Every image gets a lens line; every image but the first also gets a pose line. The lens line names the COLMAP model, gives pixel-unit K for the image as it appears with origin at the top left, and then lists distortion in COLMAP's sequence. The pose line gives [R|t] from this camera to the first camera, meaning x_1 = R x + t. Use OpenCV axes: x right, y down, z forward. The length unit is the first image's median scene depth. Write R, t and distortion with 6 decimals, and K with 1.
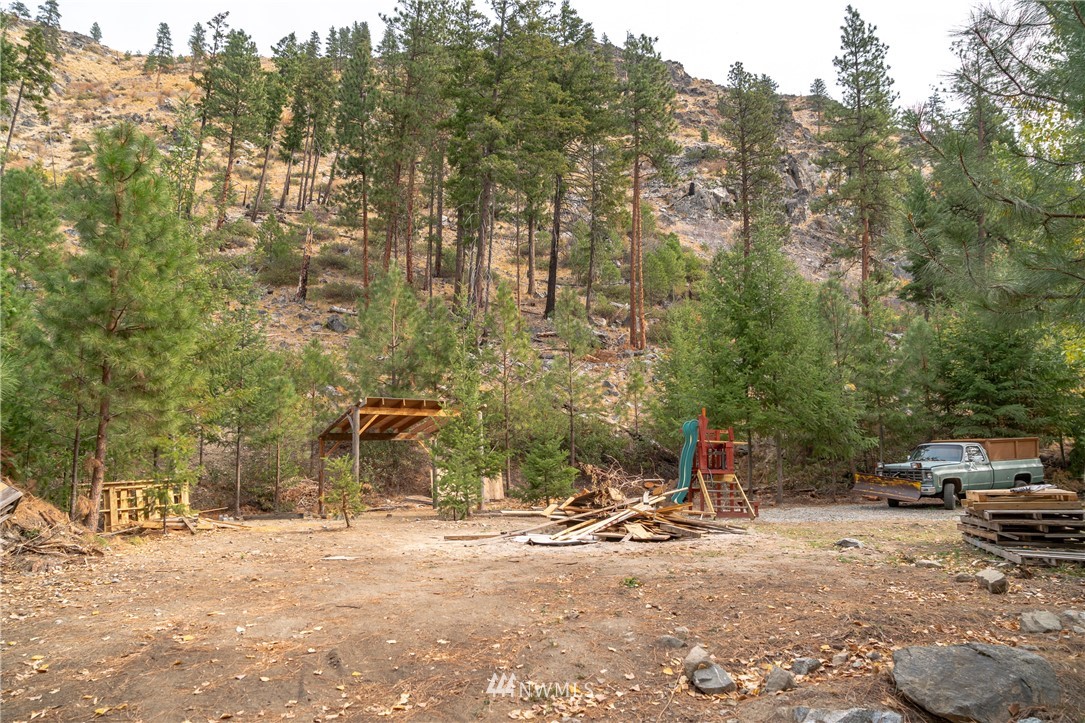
lens RADIAL K [[731.6, 0, 536.7], [0, 731.6, 360.0], [0, 0, 1]] dist [-0.026619, 0.010996]
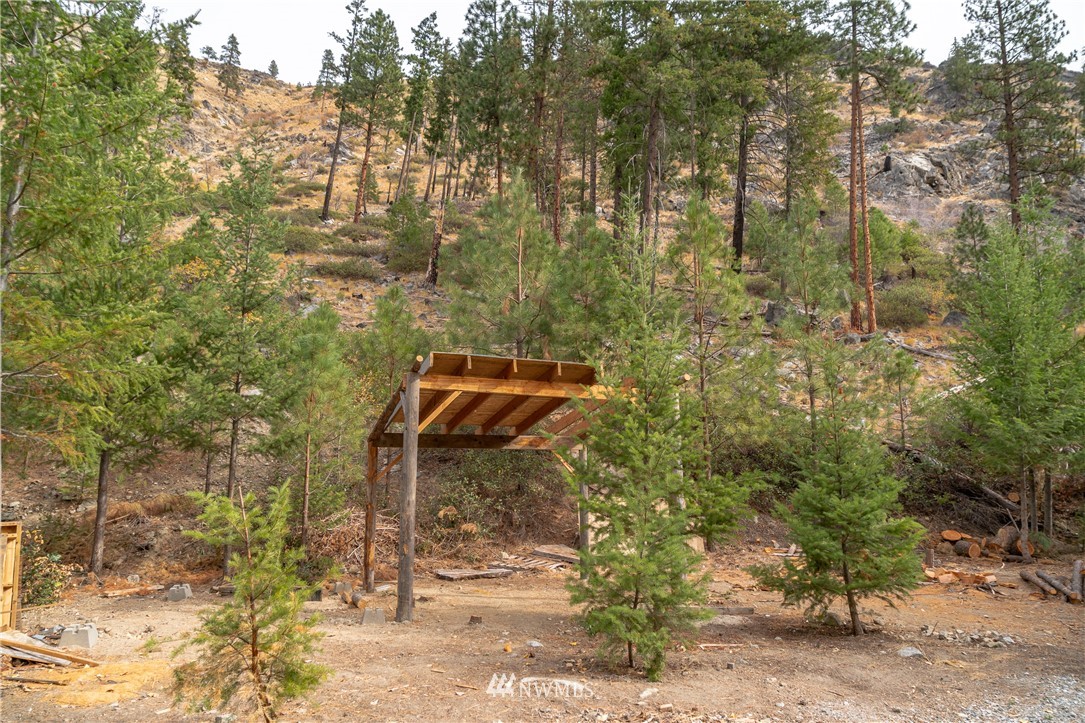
lens RADIAL K [[731.6, 0, 541.2], [0, 731.6, 368.1], [0, 0, 1]] dist [-0.026619, 0.010996]
pose [[0.979255, -0.005224, -0.202564, -0.014459], [0.003166, 0.999940, -0.010481, 0.013078], [0.202607, 0.009623, 0.979213, 0.111092]]
